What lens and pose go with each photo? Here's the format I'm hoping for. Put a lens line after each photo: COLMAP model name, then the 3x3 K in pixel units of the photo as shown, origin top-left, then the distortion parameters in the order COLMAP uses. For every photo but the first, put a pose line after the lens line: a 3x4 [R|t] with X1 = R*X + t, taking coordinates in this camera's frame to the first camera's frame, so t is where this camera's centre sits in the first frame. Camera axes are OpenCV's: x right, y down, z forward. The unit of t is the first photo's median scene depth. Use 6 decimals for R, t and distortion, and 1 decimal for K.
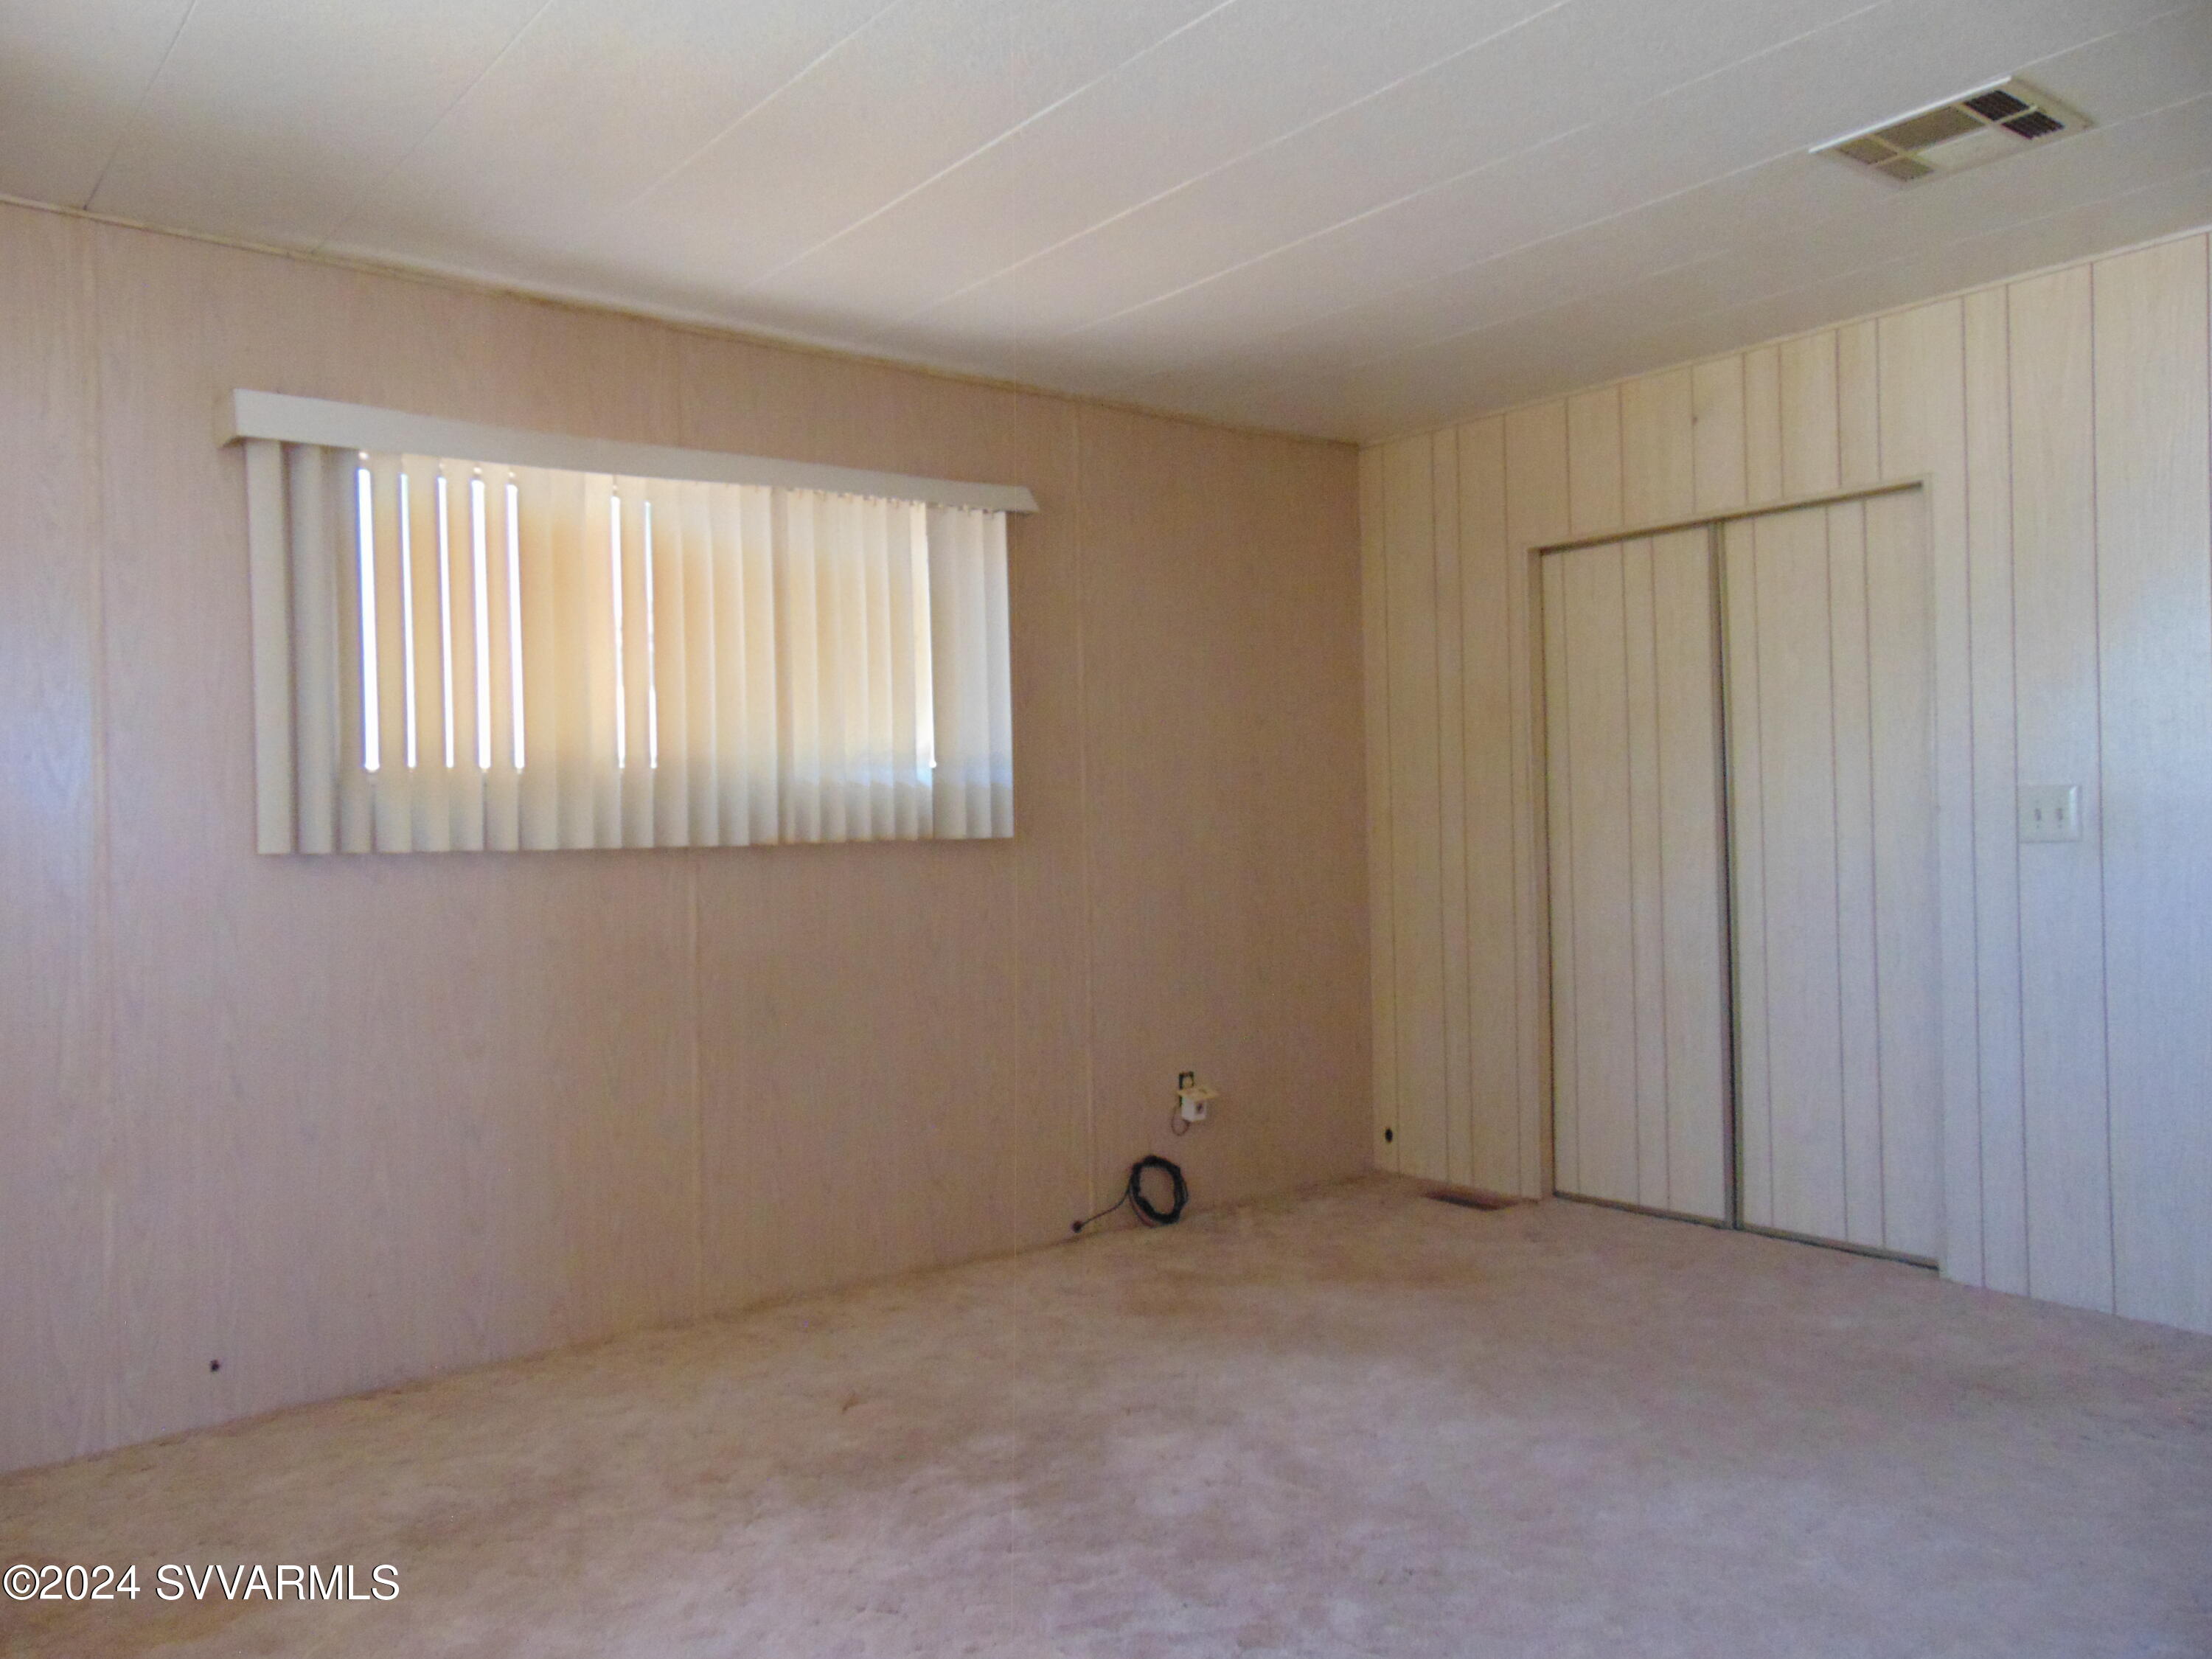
lens RADIAL K [[1660.4, 0, 1096.3], [0, 1660.4, 826.7], [0, 0, 1]] dist [-0.037334, 0.084958]
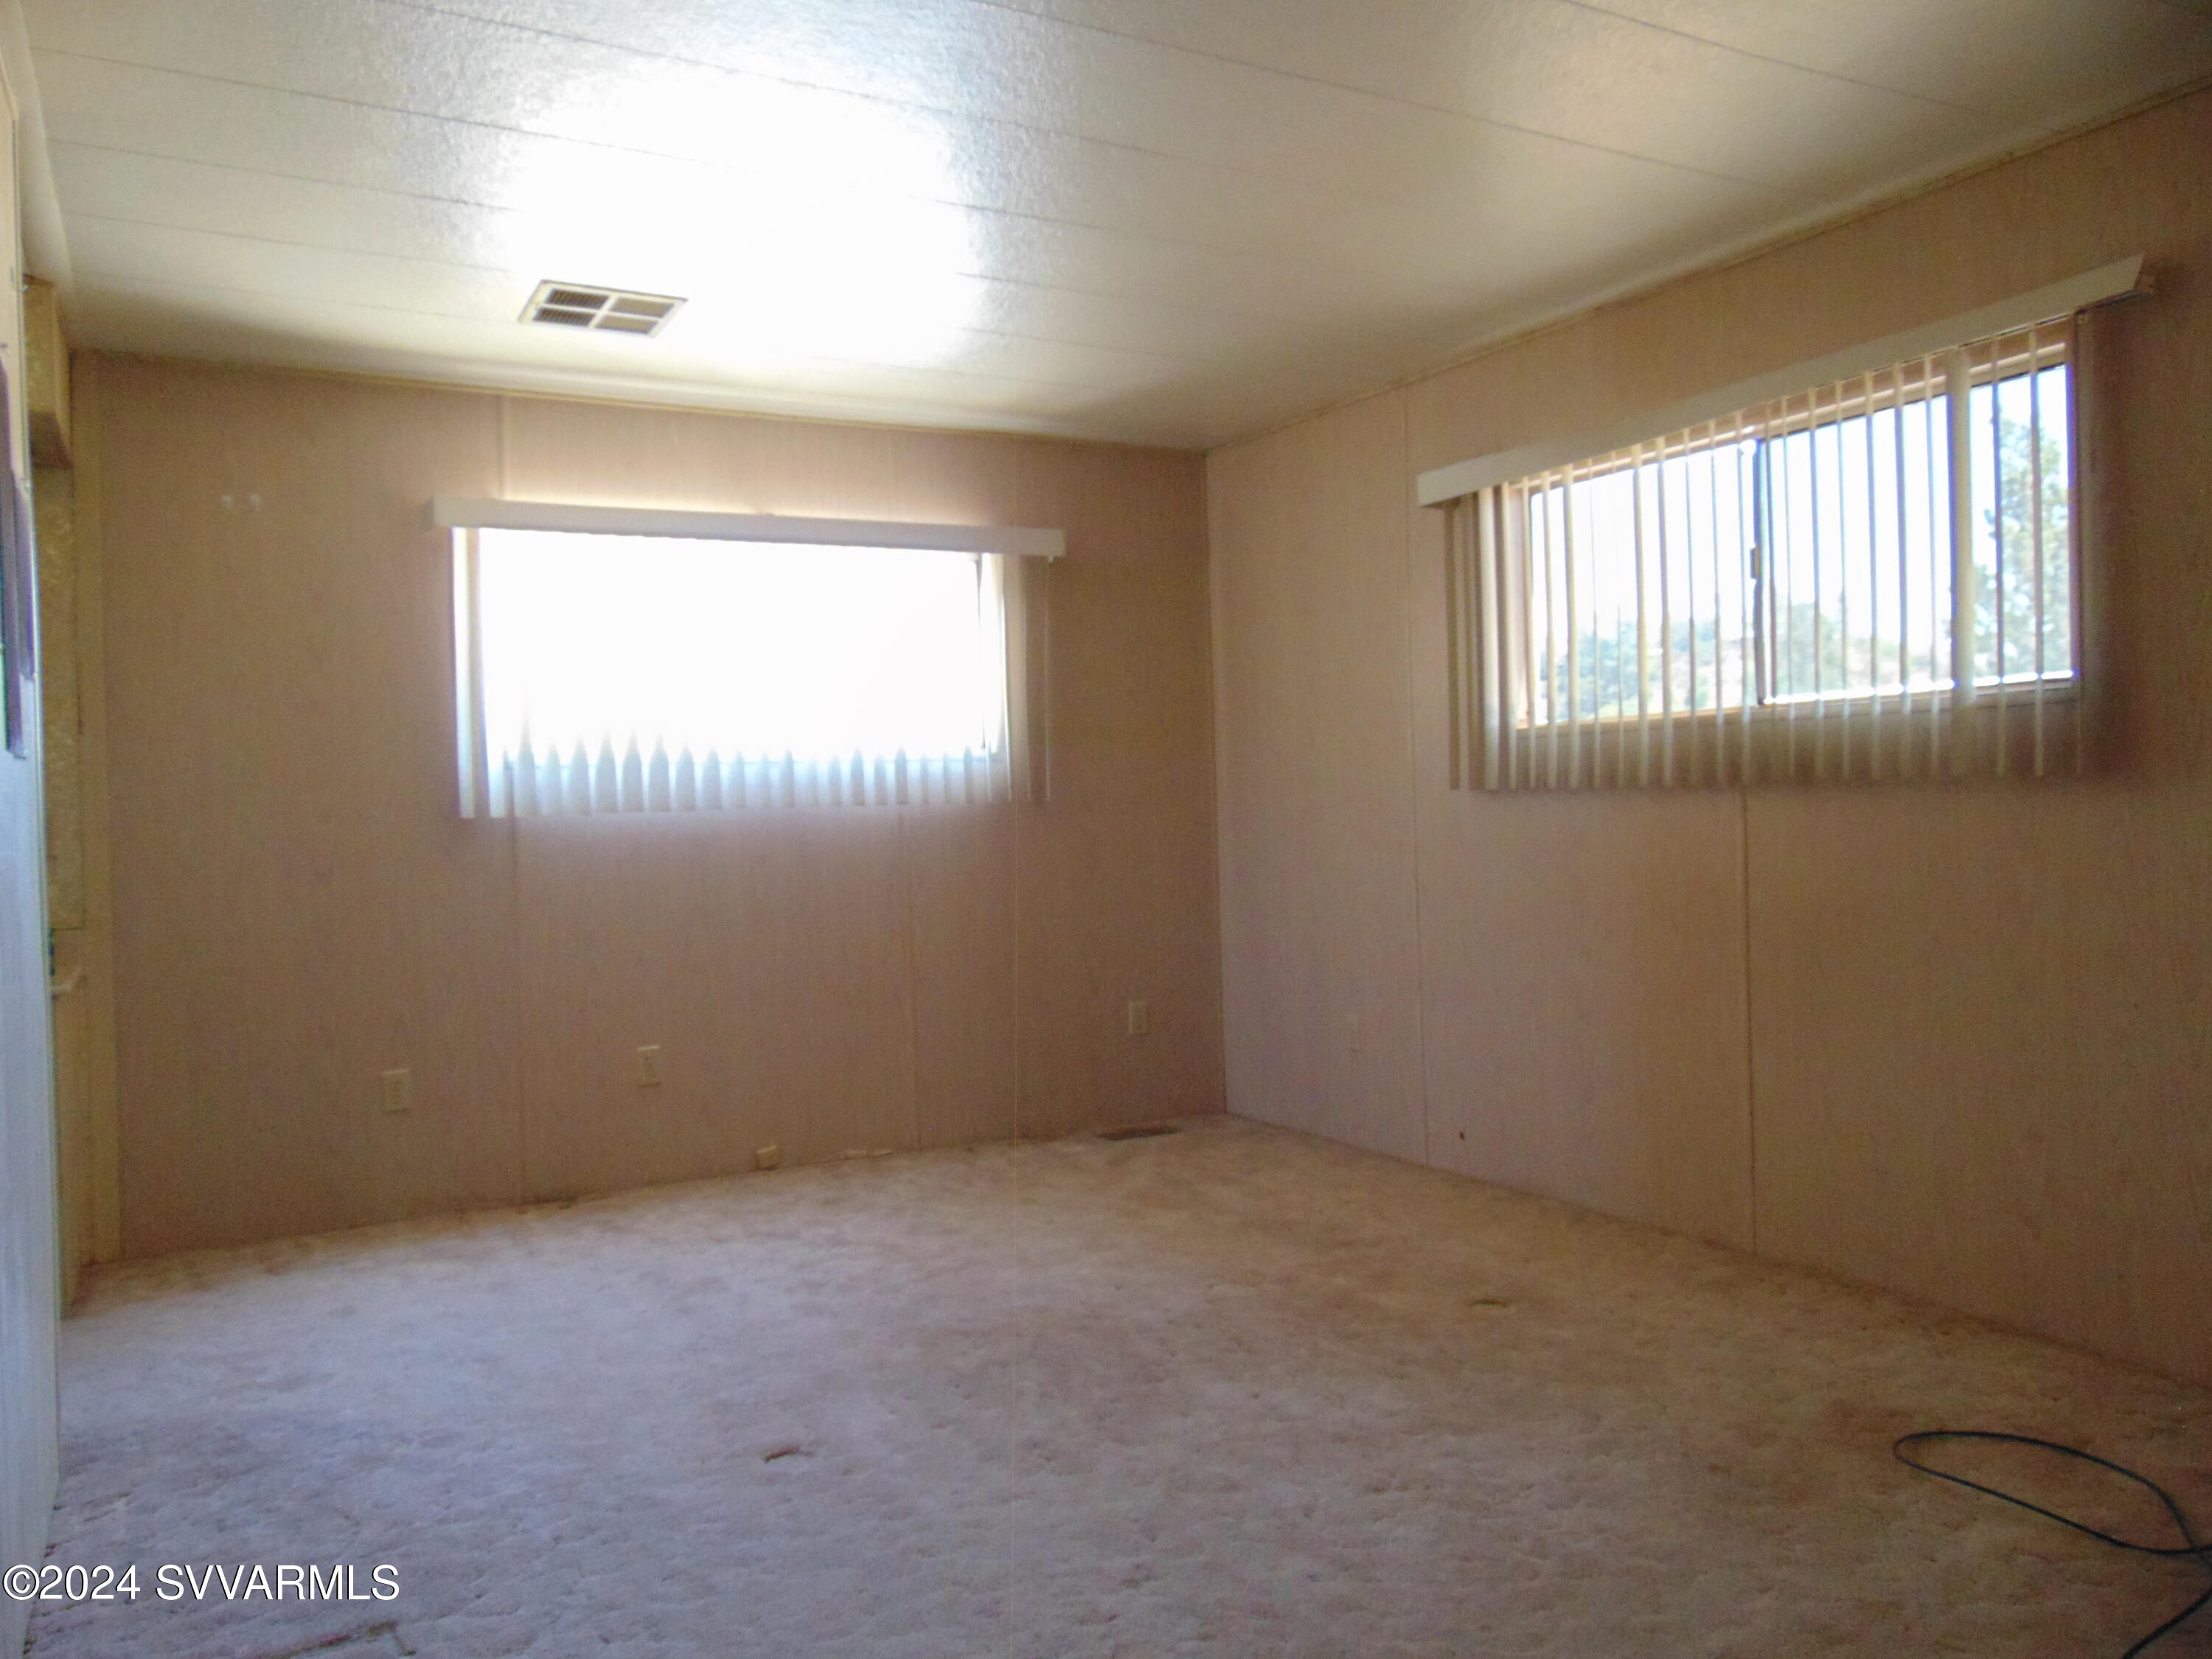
lens RADIAL K [[1660.4, 0, 1096.3], [0, 1660.4, 826.7], [0, 0, 1]] dist [-0.037334, 0.084958]
pose [[-0.183881, 0.035790, -0.982297, 0.868932], [0.024312, 0.999197, 0.031855, -0.004061], [0.982648, -0.018024, -0.184603, 0.859561]]
